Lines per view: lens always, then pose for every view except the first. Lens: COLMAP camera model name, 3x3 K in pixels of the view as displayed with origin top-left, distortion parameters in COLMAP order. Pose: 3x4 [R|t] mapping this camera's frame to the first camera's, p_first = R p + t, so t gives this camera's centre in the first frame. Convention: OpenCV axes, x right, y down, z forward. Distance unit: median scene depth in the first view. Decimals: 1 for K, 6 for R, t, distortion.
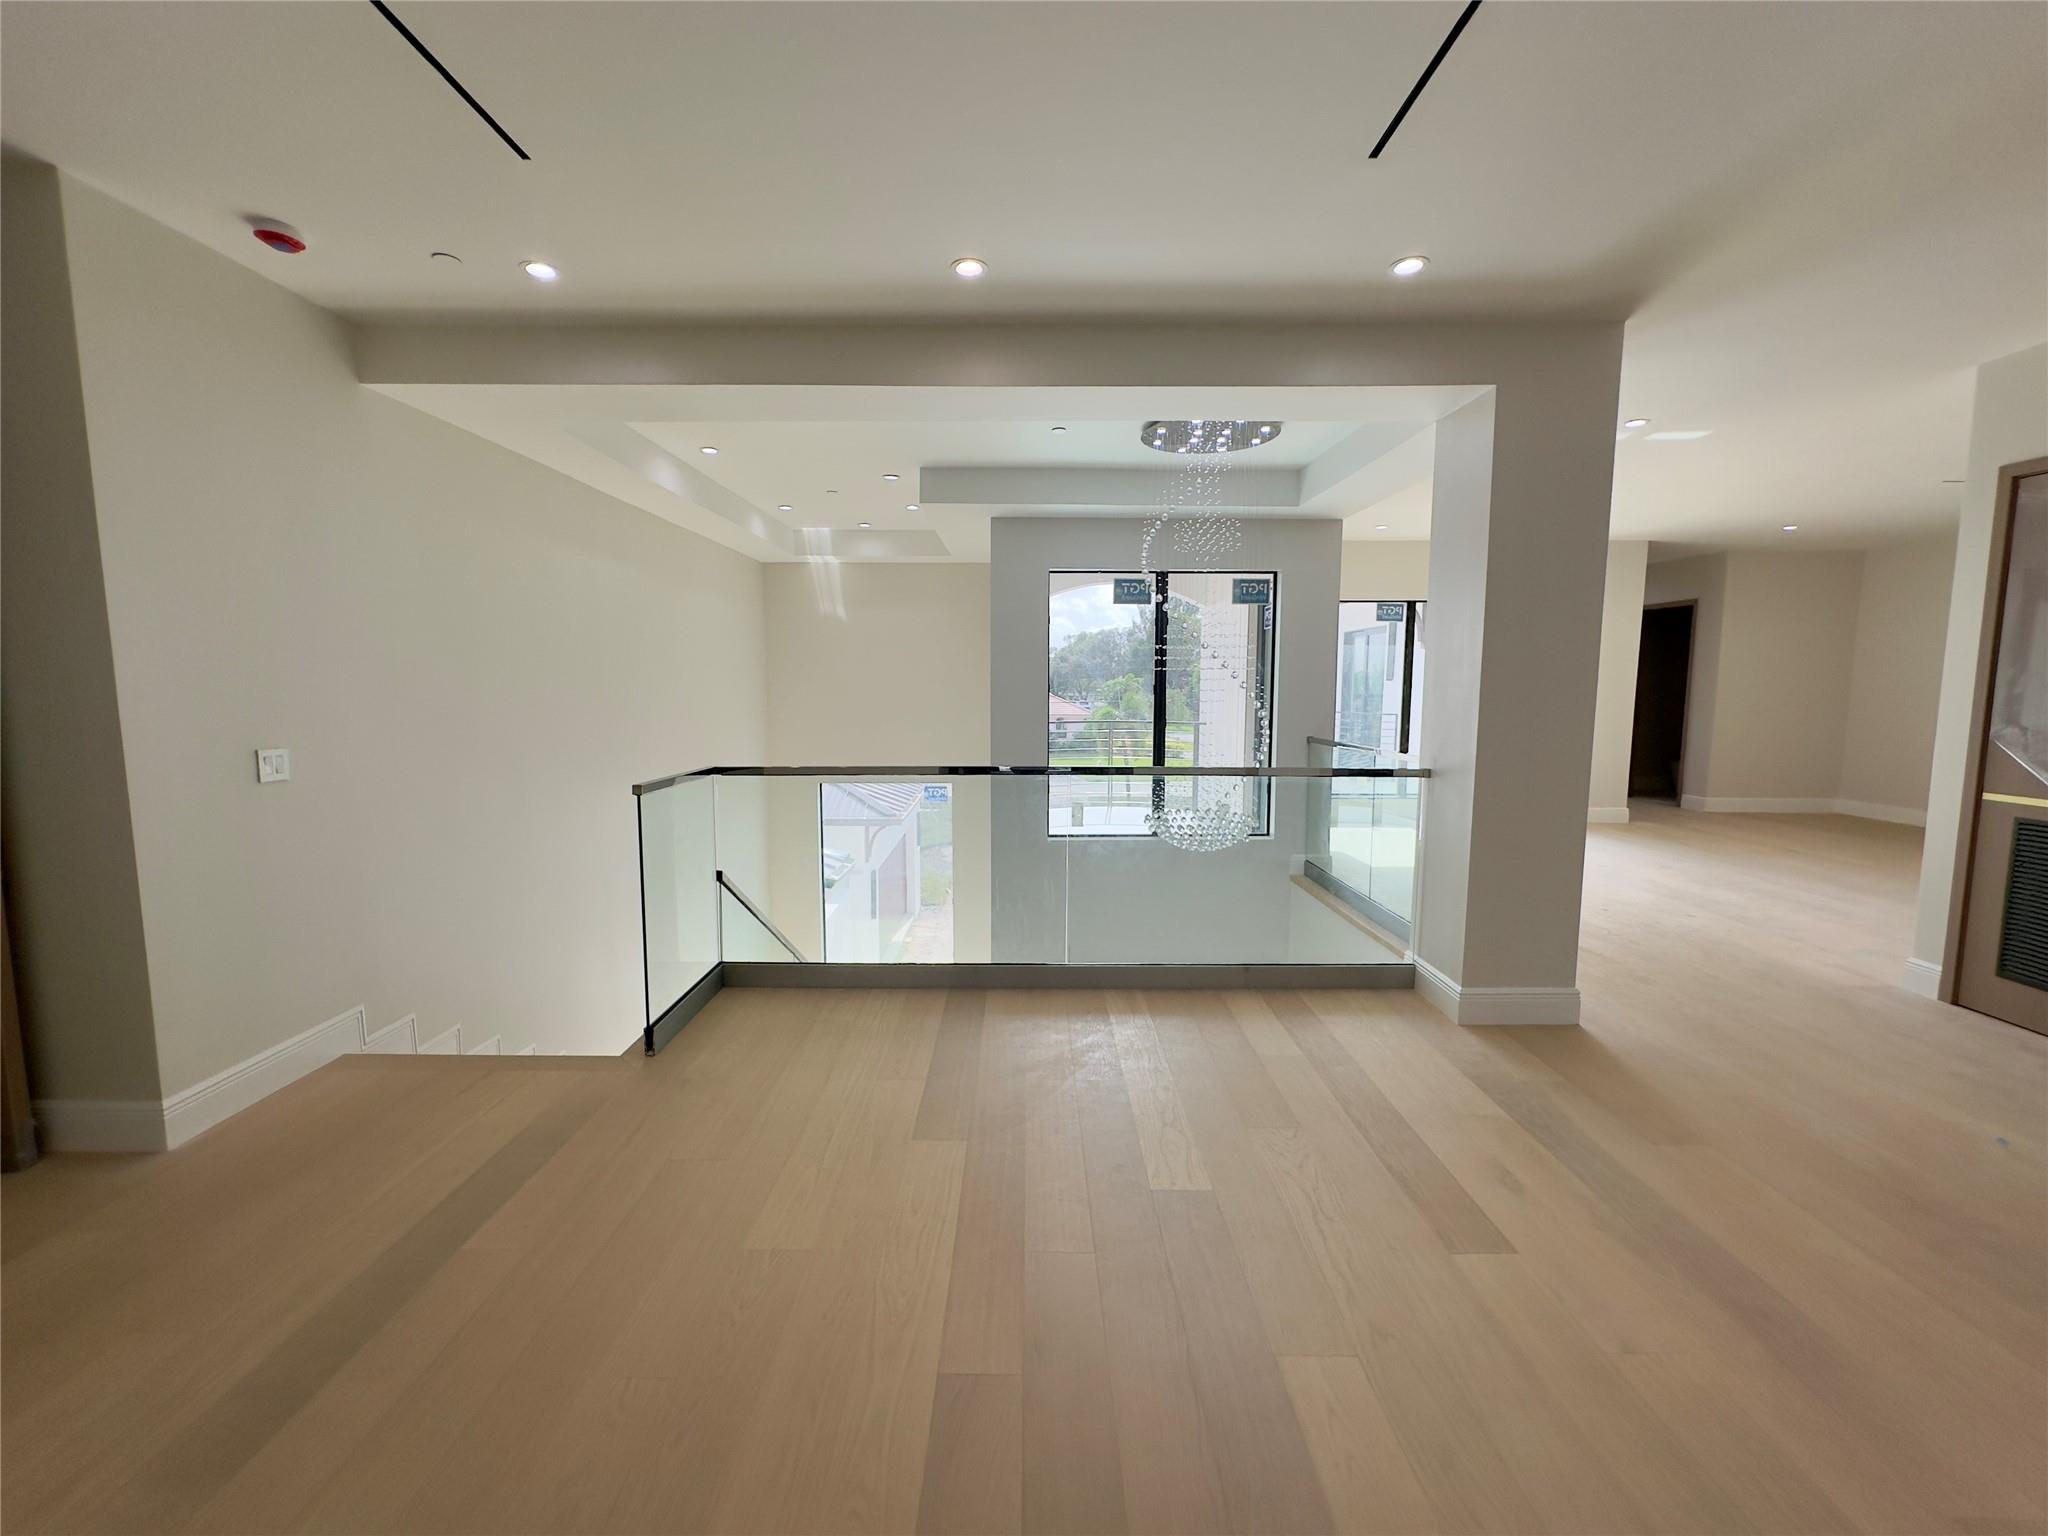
lens RADIAL K [[820.2, 0, 1024.0], [0, 820.2, 768.0], [0, 0, 1]] dist [-0.000117, -0.000017]
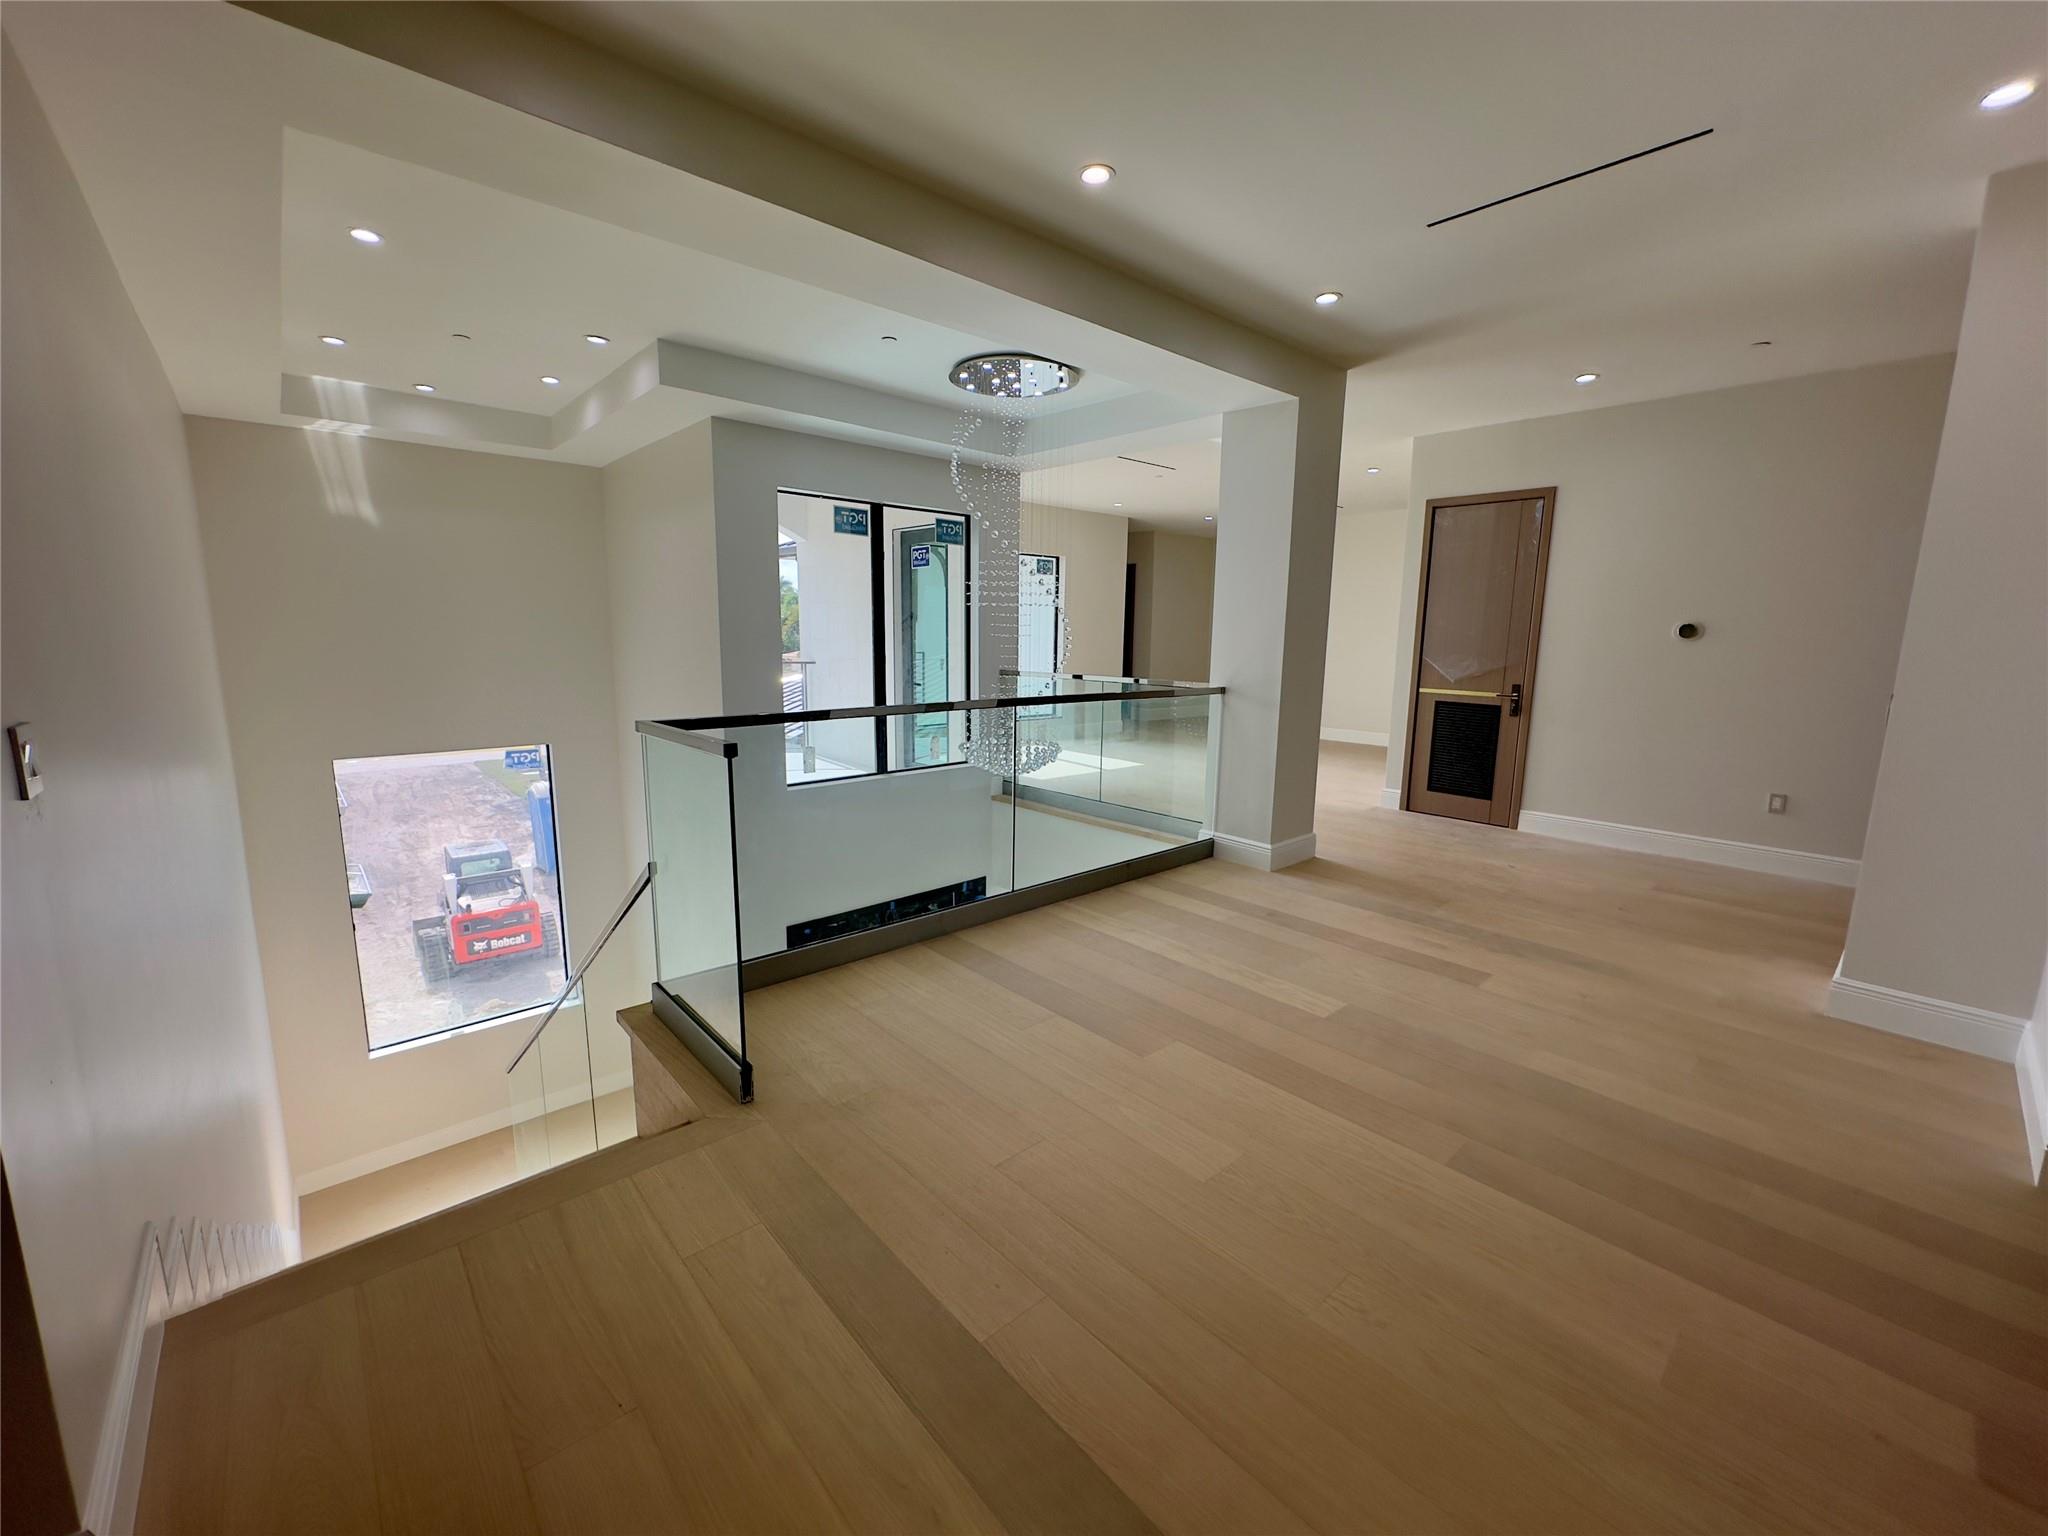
lens RADIAL K [[825.4, 0, 1028.6], [0, 825.4, 767.4], [0, 0, 1]] dist [-0.008185, 0.000043]
pose [[0.745942, -0.102520, 0.658074, -0.597685], [0.058105, 0.994332, 0.089042, -0.006351], [-0.663472, -0.028183, 0.747670, 0.221307]]
